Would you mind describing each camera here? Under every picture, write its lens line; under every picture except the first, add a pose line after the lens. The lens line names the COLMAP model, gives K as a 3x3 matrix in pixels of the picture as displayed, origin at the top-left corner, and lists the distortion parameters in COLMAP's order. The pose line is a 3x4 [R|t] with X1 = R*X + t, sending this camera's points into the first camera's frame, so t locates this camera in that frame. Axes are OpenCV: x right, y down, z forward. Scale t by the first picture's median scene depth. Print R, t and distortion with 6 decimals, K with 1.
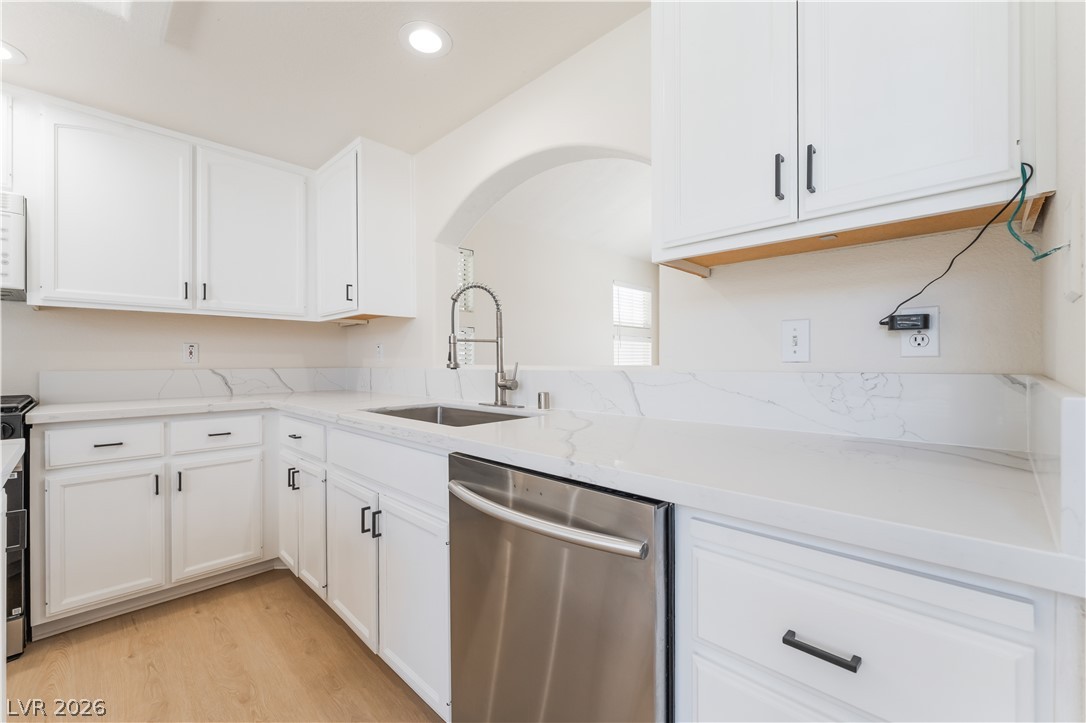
lens RADIAL K [[444.2, 0, 545.0], [0, 444.2, 362.7], [0, 0, 1]] dist [-0.002146, 0.000235]
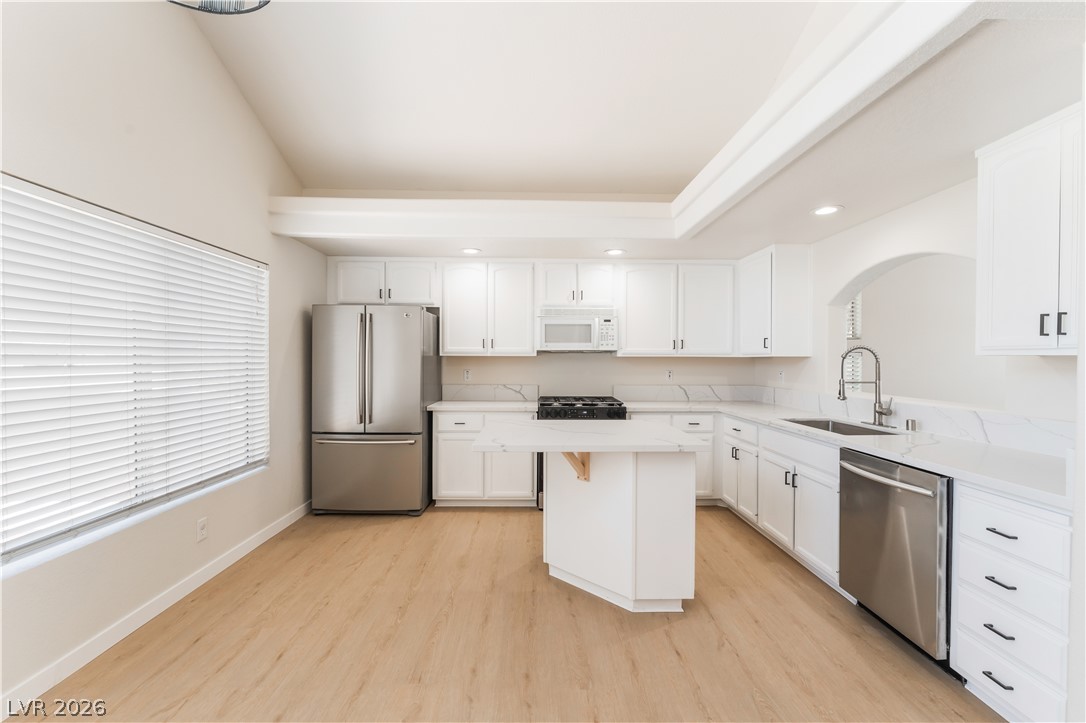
lens RADIAL K [[463.3, 0, 538.9], [0, 463.3, 362.6], [0, 0, 1]] dist [-0.003900, -0.000630]
pose [[0.713206, 0.013099, -0.700832, 0.178591], [-0.006030, 0.999903, 0.012552, -0.129864], [0.700928, -0.004726, 0.713216, -0.943838]]
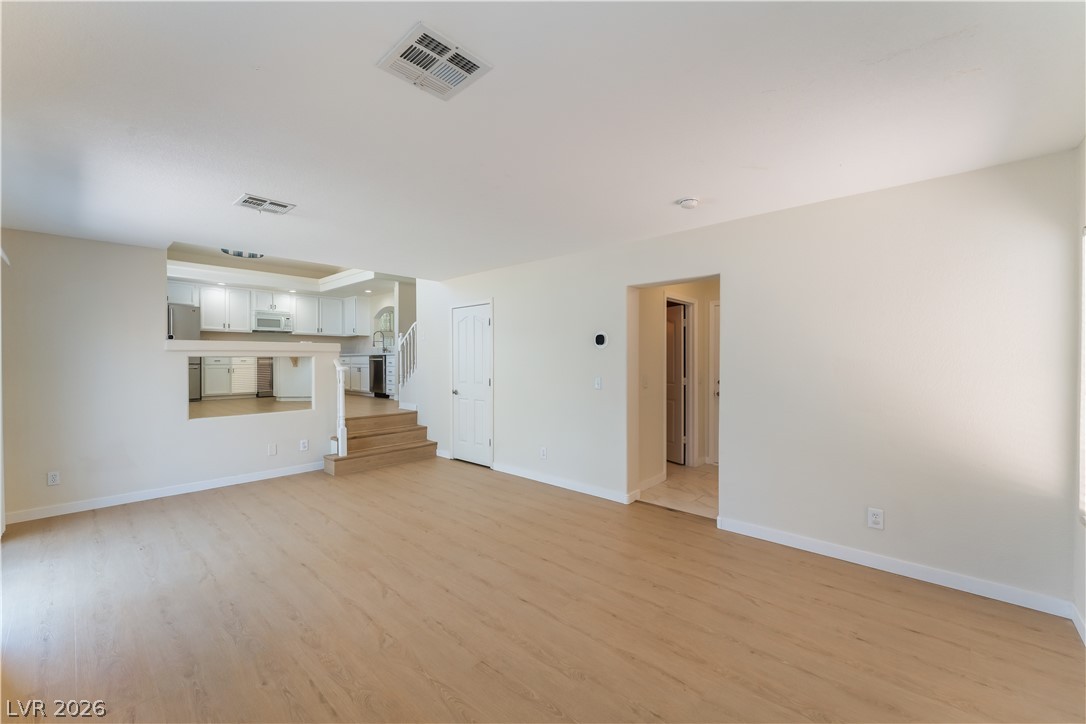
lens RADIAL K [[444.2, 0, 551.8], [0, 444.2, 362.1], [0, 0, 1]] dist [-0.002146, 0.000235]
pose [[0.998981, 0.002161, 0.045081, 1.688328], [-0.002236, 0.999996, 0.001614, 0.186071], [-0.045077, -0.001713, 0.998982, -4.456629]]
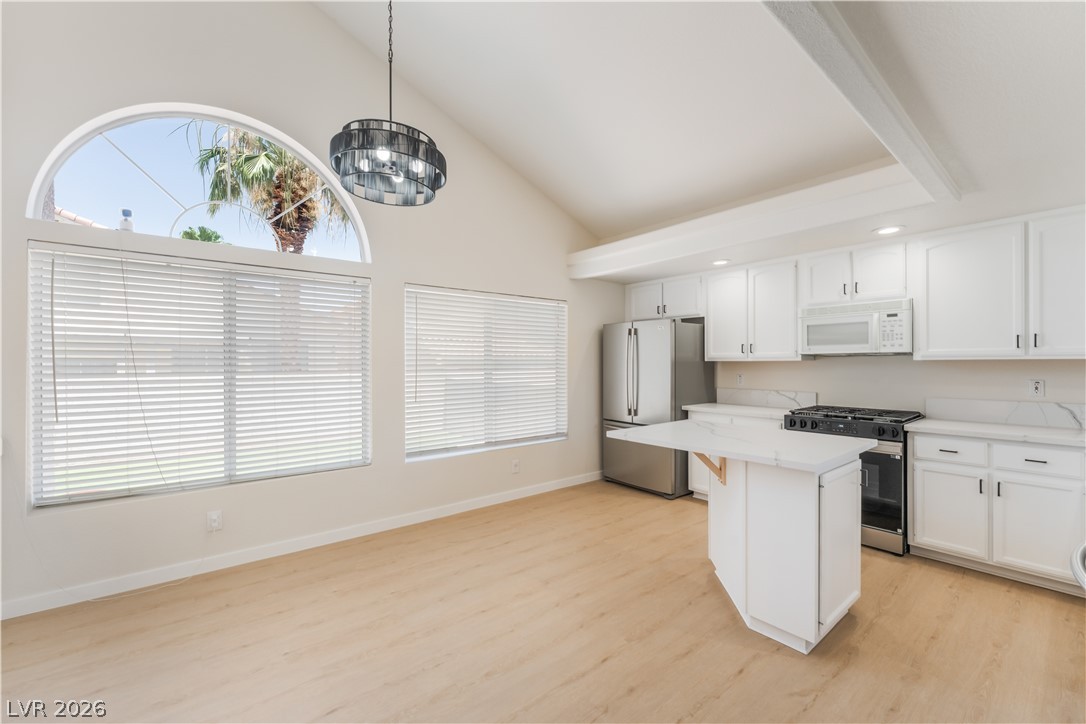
lens RADIAL K [[444.2, 0, 536.2], [0, 444.2, 363.8], [0, 0, 1]] dist [-0.002146, 0.000235]
pose [[-0.123711, 0.006870, -0.992295, 0.731095], [0.005928, 0.999963, 0.006184, -0.138779], [0.992301, -0.005117, -0.123747, -0.241242]]
